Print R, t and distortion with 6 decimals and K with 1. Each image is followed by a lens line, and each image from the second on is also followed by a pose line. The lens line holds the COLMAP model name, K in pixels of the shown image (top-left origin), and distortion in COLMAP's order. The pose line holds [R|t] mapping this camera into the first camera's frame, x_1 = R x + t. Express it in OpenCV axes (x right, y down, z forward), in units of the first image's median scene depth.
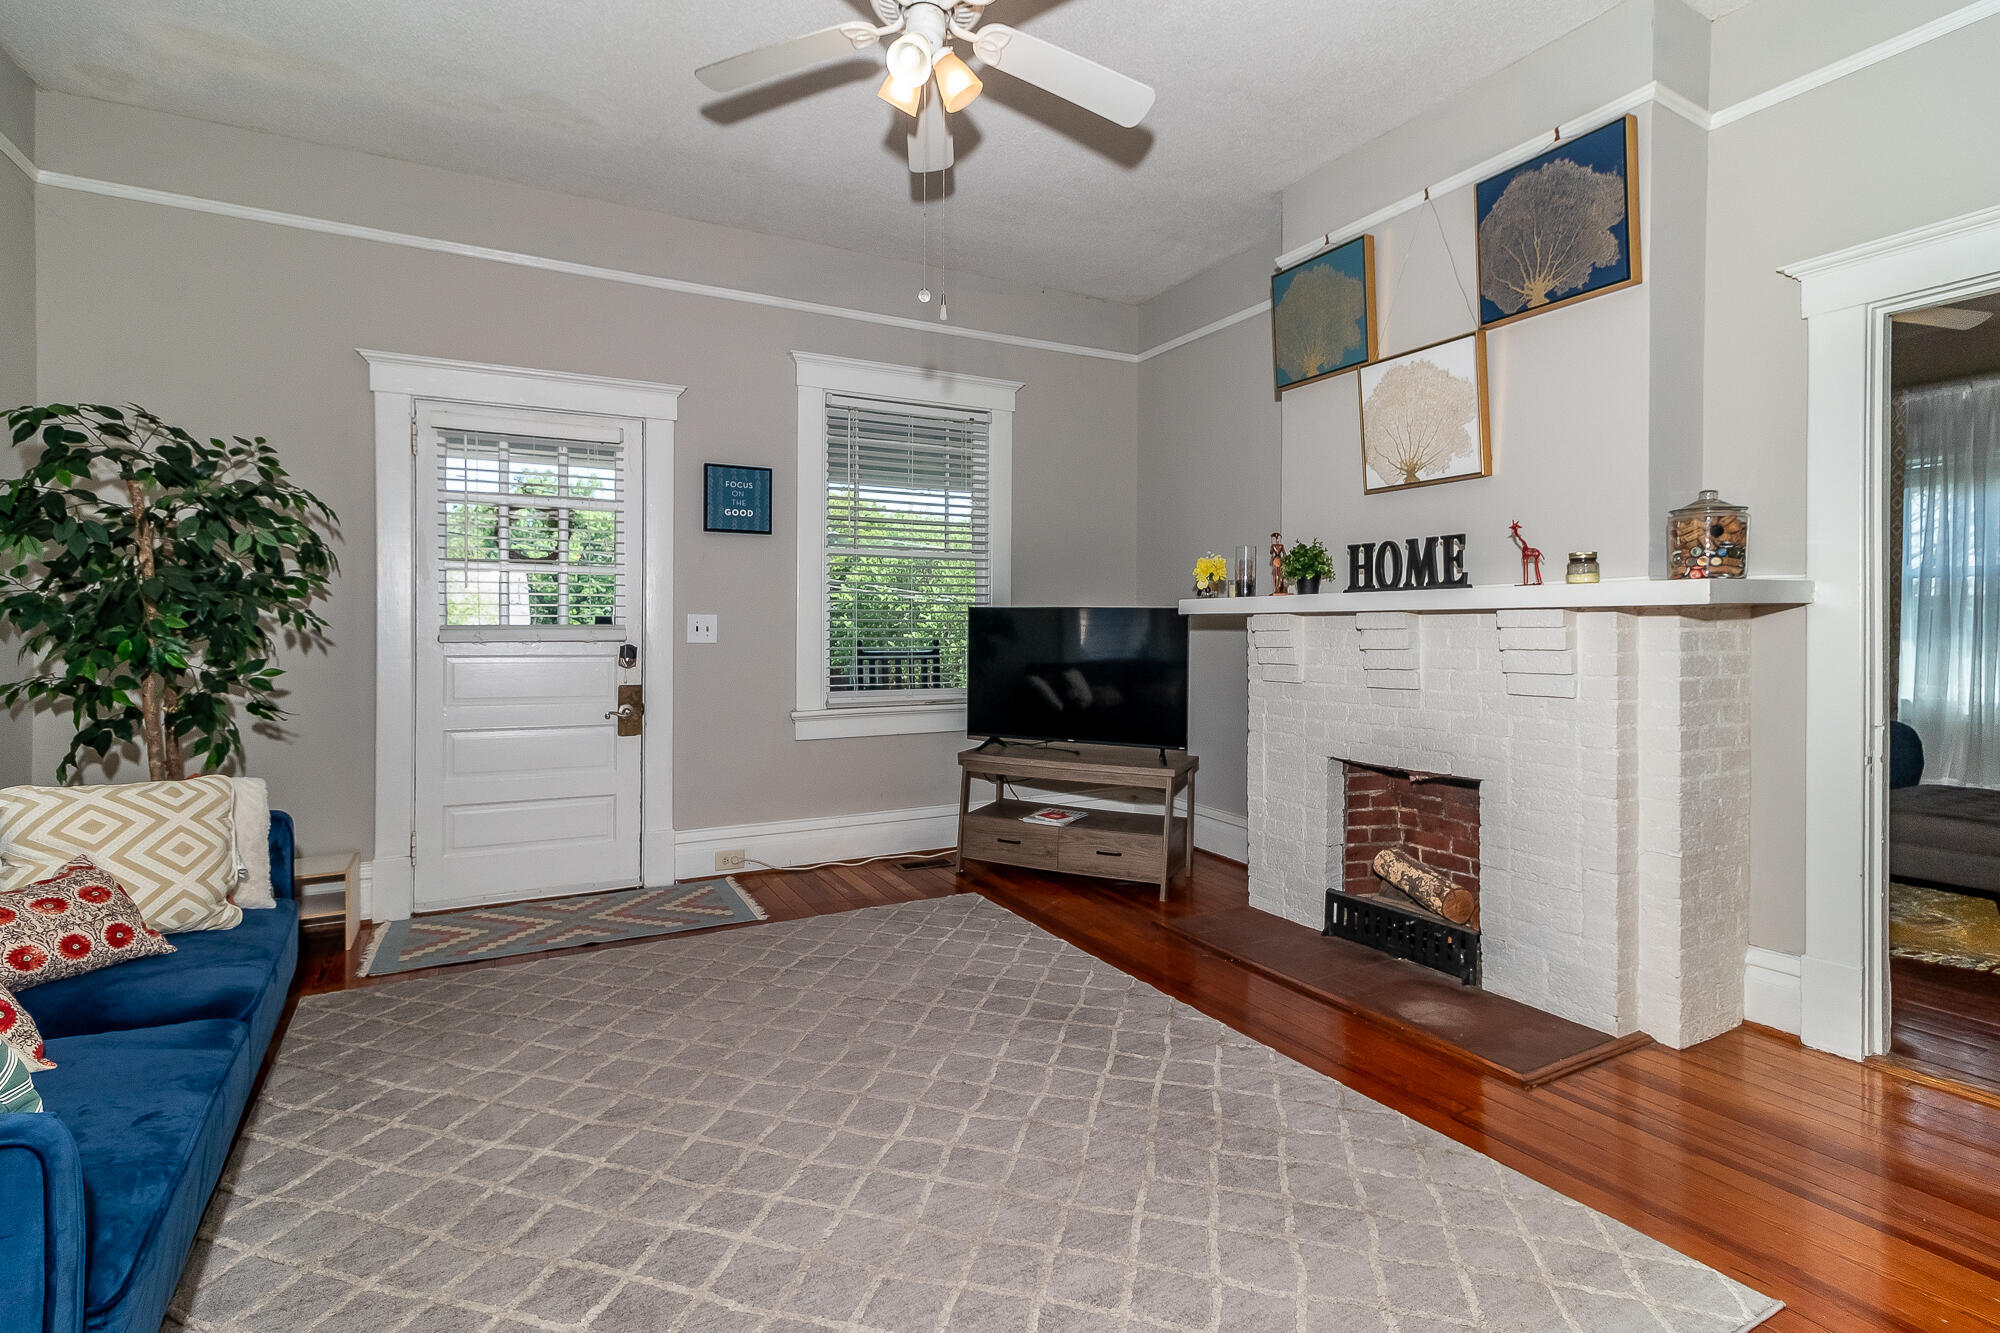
lens RADIAL K [[937.3, 0, 1001.4], [0, 937.3, 638.3], [0, 0, 1]] dist [-0.000270, 0.000644]
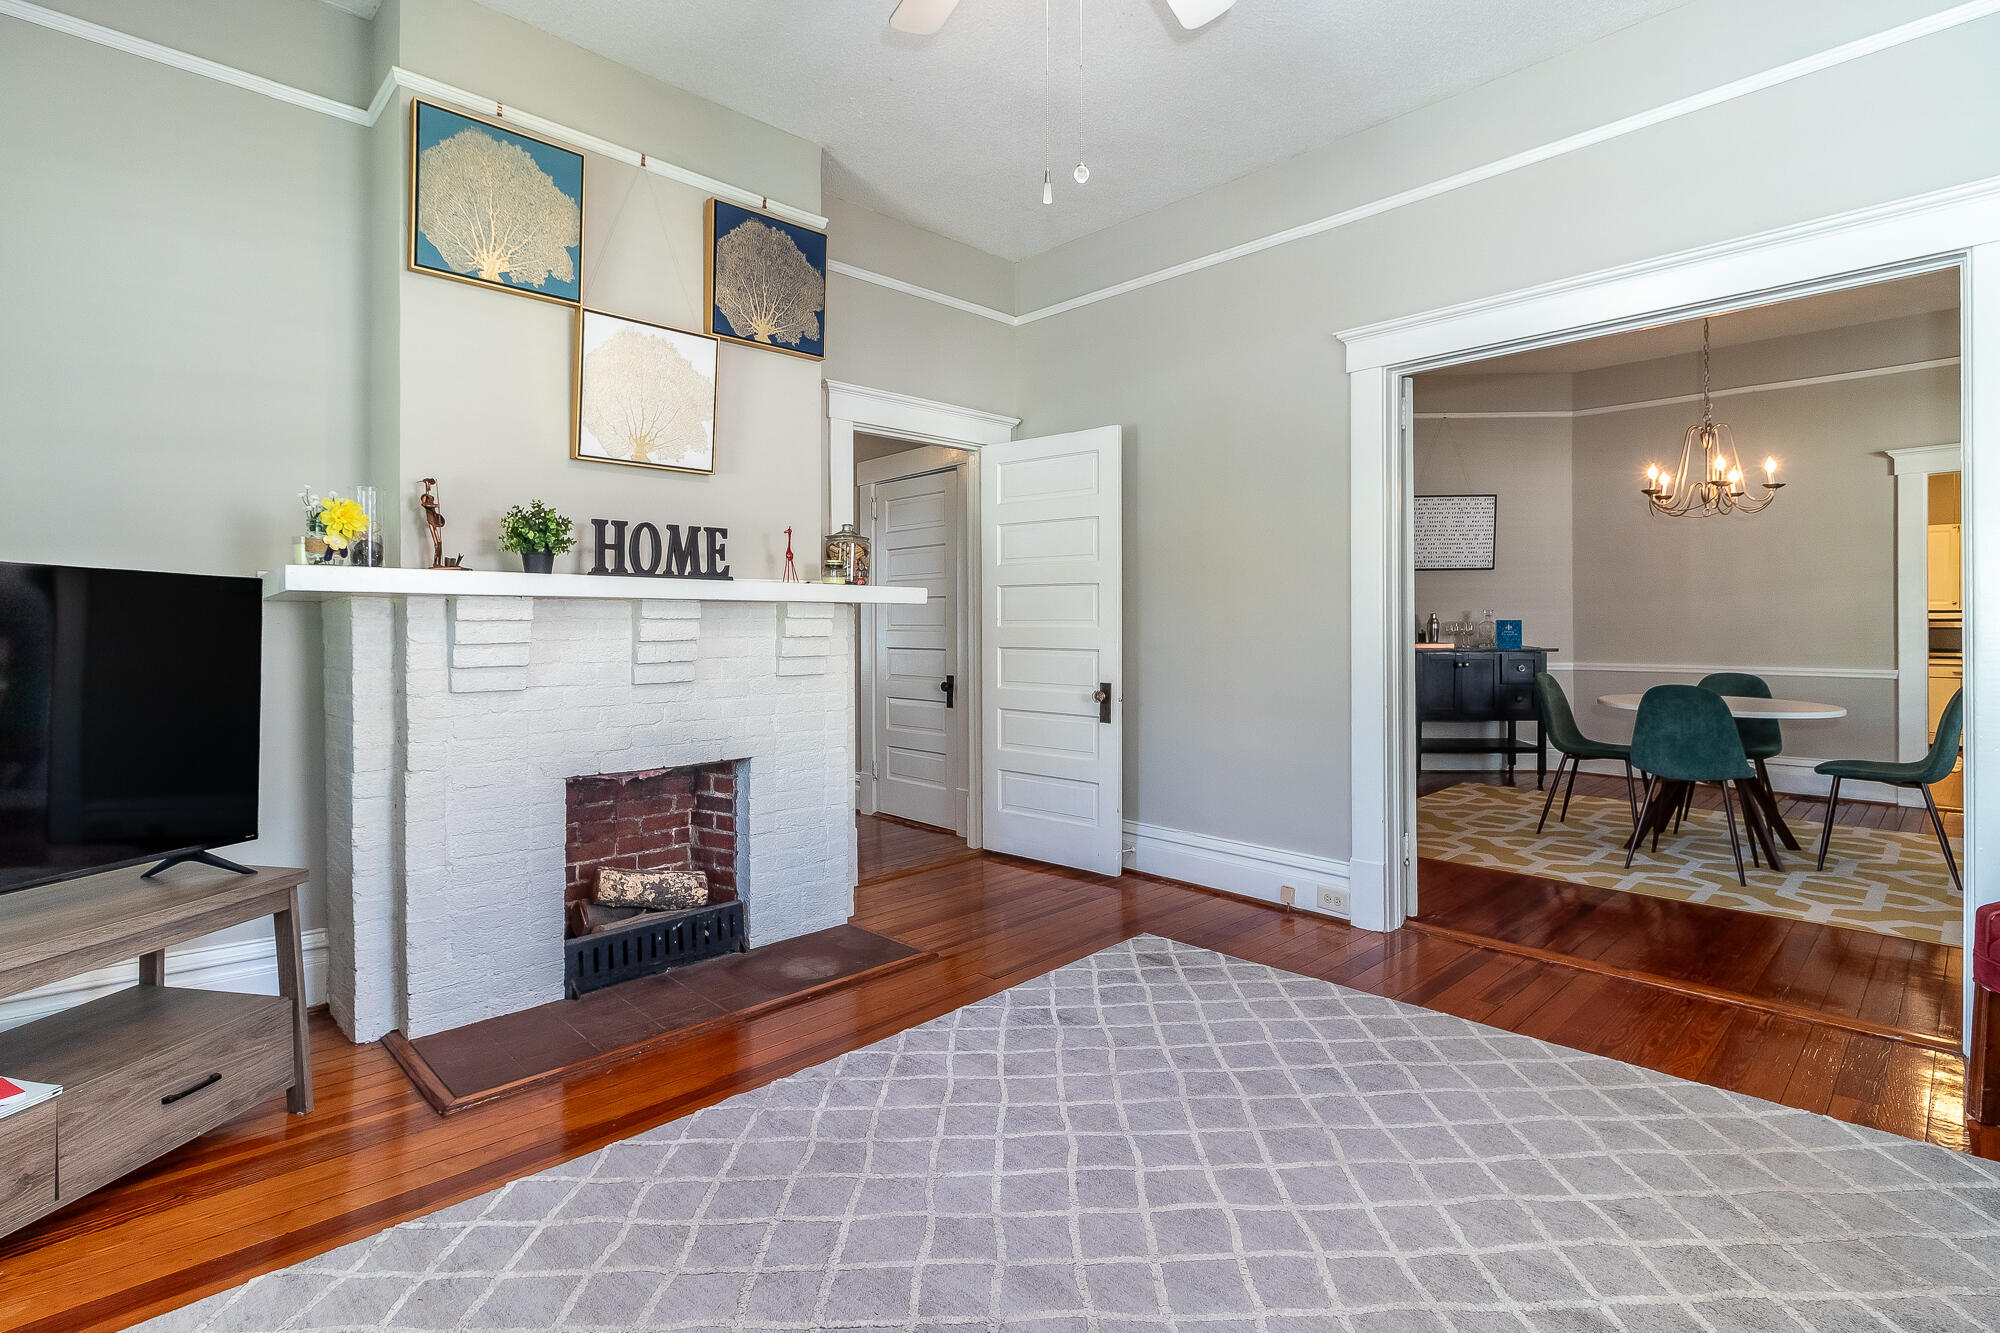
lens RADIAL K [[937.3, 0, 980.7], [0, 937.3, 644.0], [0, 0, 1]] dist [-0.000270, 0.000644]
pose [[-0.247606, -0.005760, 0.968844, -0.540510], [0.022993, 0.999666, 0.011820, 0.011200], [-0.968588, 0.025203, -0.247391, 0.892383]]
